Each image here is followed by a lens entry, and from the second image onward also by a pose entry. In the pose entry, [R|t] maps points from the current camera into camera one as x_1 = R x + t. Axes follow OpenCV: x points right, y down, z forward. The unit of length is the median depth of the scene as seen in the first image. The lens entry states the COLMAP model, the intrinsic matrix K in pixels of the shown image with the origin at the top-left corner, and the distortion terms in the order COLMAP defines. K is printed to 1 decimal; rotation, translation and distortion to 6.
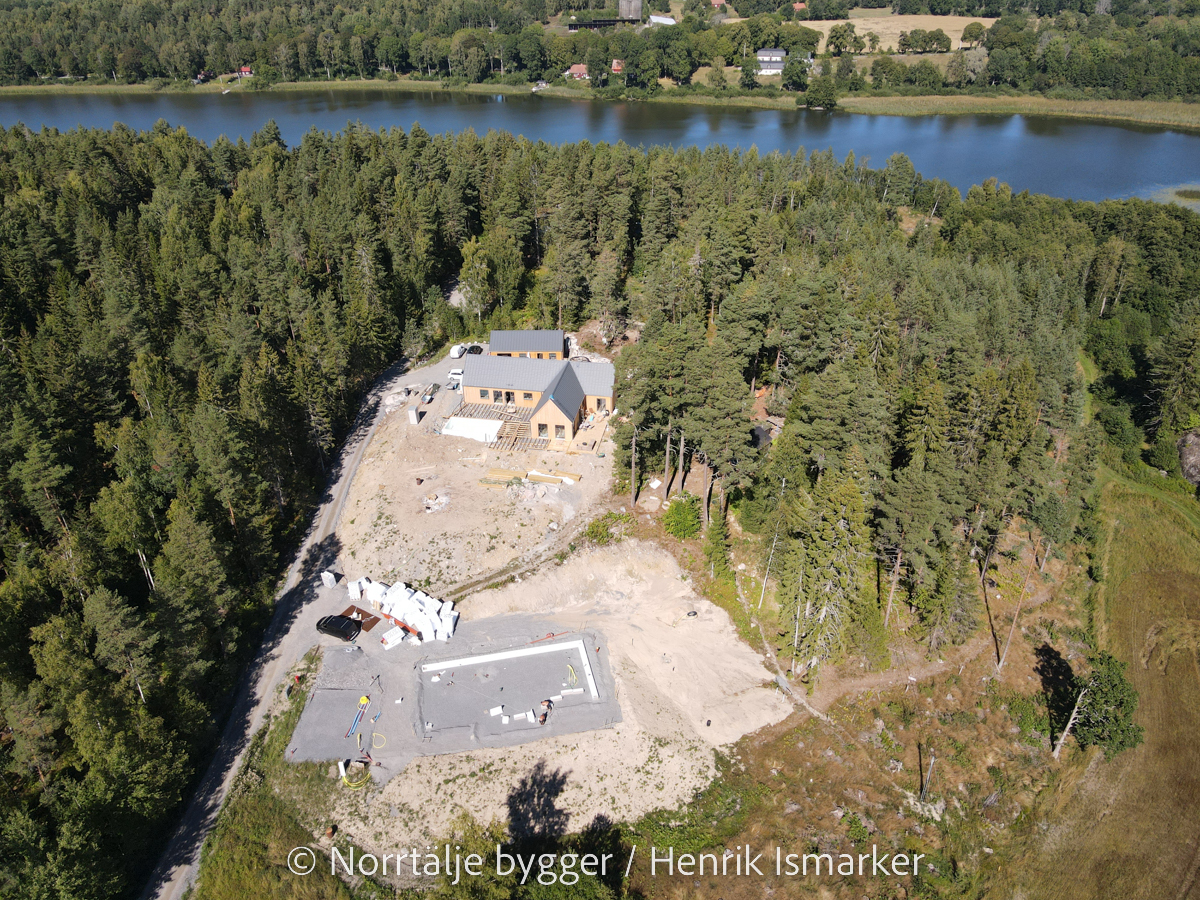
lens RADIAL K [[863.3, 0, 600.0], [0, 863.3, 450.0], [0, 0, 1]] dist [0.000586, 0.001406]
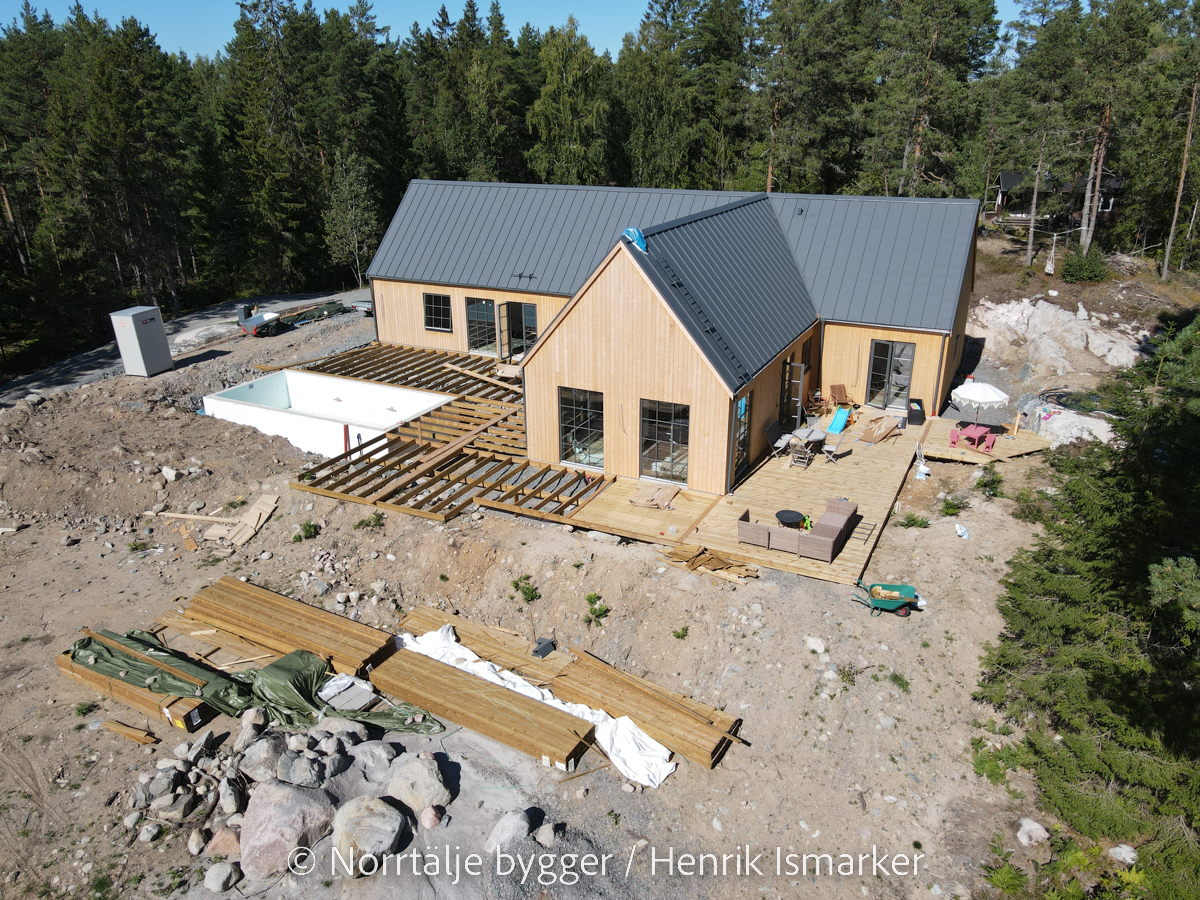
lens RADIAL K [[876.2, 0, 601.0], [0, 876.2, 444.6], [0, 0, 1]] dist [0.009809, 0.011667]
pose [[0.961181, 0.105832, -0.254814, -0.010317], [-0.146996, 0.977955, -0.148310, 0.009154], [0.233501, 0.180009, 0.955549, 0.762534]]
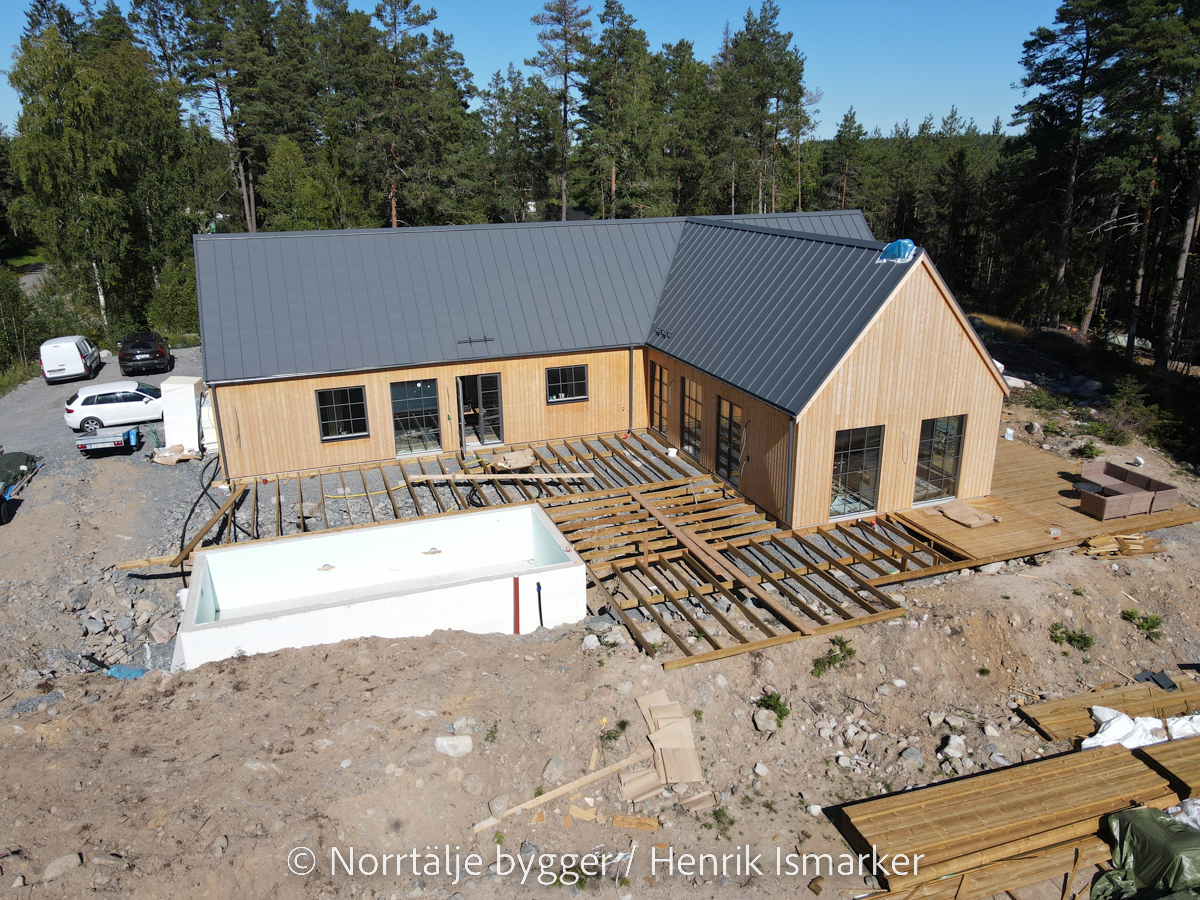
lens RADIAL K [[876.2, 0, 601.0], [0, 876.2, 444.6], [0, 0, 1]] dist [0.009809, 0.011667]
pose [[0.860944, -0.156765, 0.483942, -0.180838], [0.262702, 0.951674, -0.159073, -0.012507], [-0.435618, 0.264085, 0.860521, 0.817129]]
